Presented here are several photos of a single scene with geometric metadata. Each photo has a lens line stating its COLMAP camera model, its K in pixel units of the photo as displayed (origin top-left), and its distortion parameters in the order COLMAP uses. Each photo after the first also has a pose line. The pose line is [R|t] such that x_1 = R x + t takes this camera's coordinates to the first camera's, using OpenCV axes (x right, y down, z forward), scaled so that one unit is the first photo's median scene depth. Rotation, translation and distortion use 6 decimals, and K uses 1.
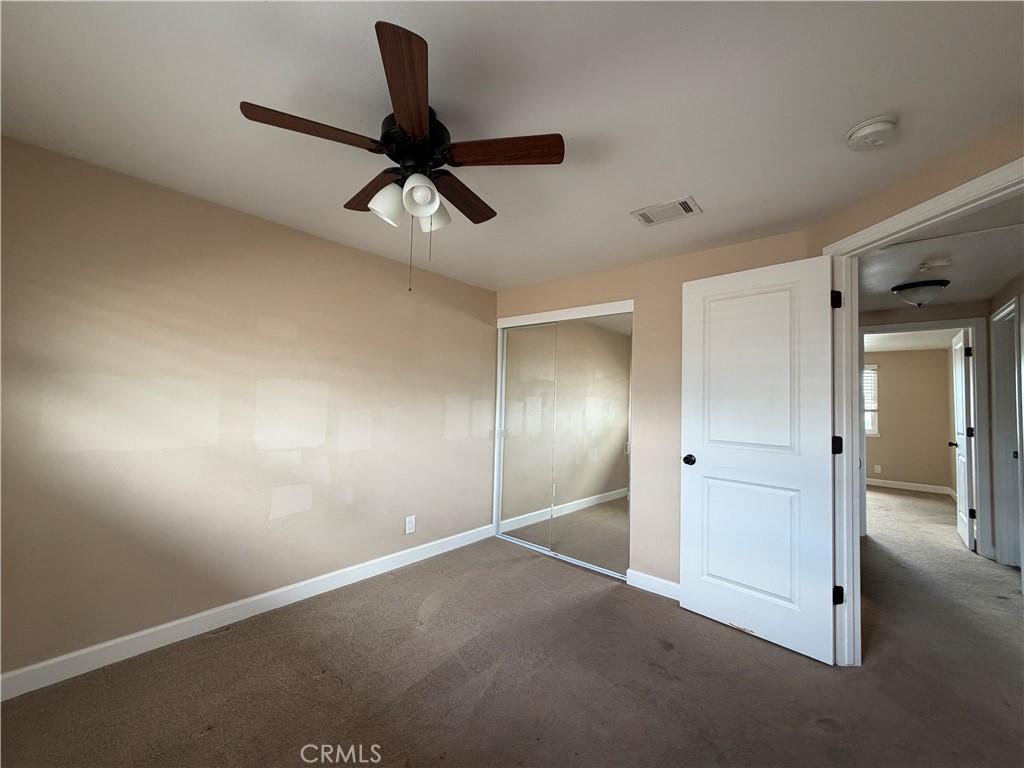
lens RADIAL K [[407.7, 0, 510.0], [0, 407.7, 384.0], [0, 0, 1]] dist [0.001520, -0.000138]
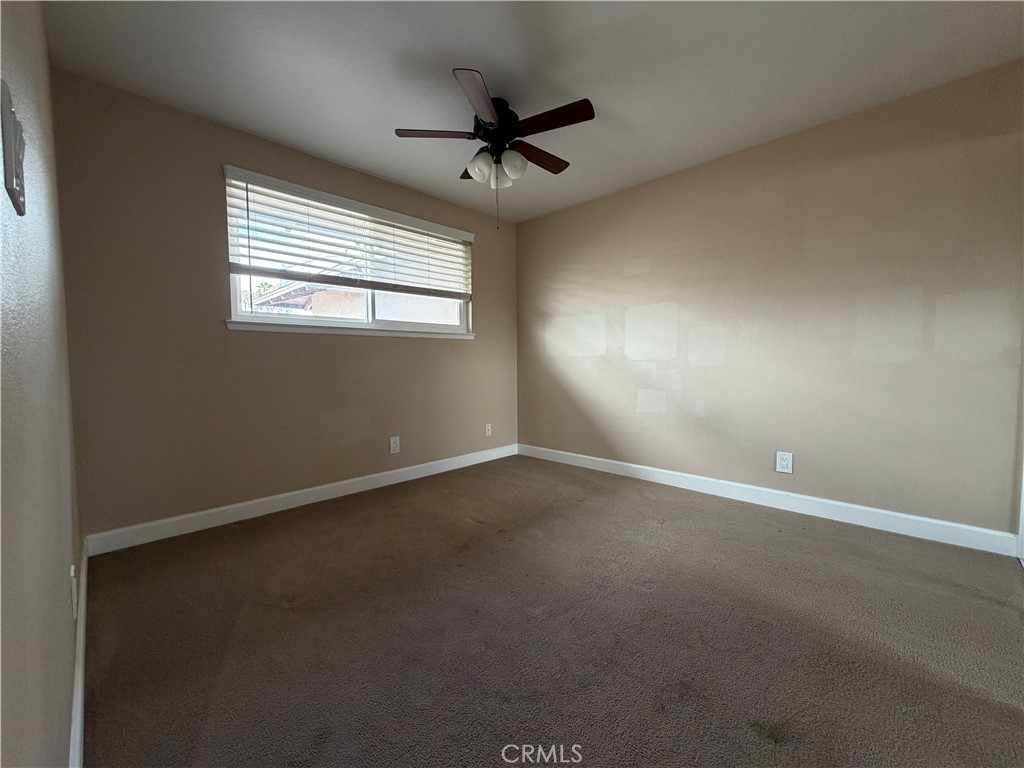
lens RADIAL K [[407.7, 0, 510.0], [0, 407.7, 384.0], [0, 0, 1]] dist [0.001520, -0.000138]
pose [[-0.036251, 0.033612, -0.998777, 0.692959], [0.049374, 0.998274, 0.031803, 0.160845], [0.998122, -0.048161, -0.037848, 0.584347]]
